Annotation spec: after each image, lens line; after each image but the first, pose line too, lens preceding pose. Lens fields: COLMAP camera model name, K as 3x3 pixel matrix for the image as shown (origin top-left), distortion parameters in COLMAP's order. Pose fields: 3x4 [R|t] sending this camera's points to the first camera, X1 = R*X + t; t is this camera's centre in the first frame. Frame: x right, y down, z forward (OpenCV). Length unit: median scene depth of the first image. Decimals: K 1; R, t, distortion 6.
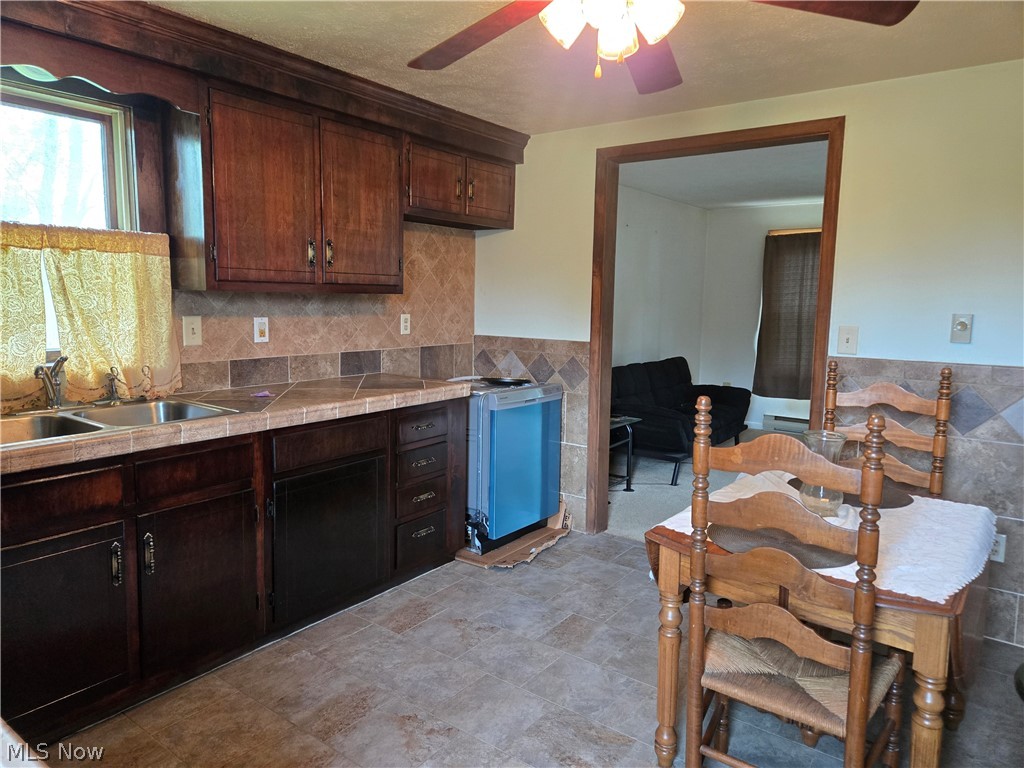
lens RADIAL K [[692.3, 0, 516.8], [0, 692.3, 384.2], [0, 0, 1]] dist [0.051093, -0.035838]
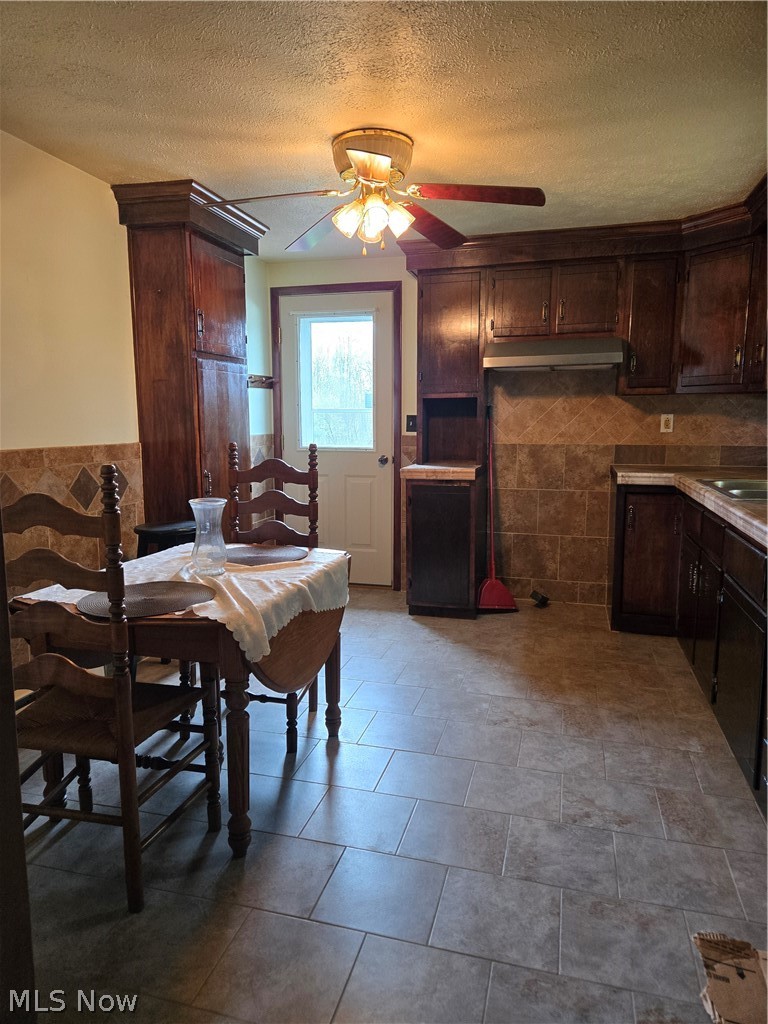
lens RADIAL K [[692.3, 0, 384.2], [0, 692.3, 509.6], [0, 0, 1]] dist [0.051093, -0.035838]
pose [[-0.937362, 0.042949, -0.345699, 0.390422], [-0.042088, 0.971139, 0.234772, -0.145273], [0.345805, 0.234616, -0.908501, 1.468949]]
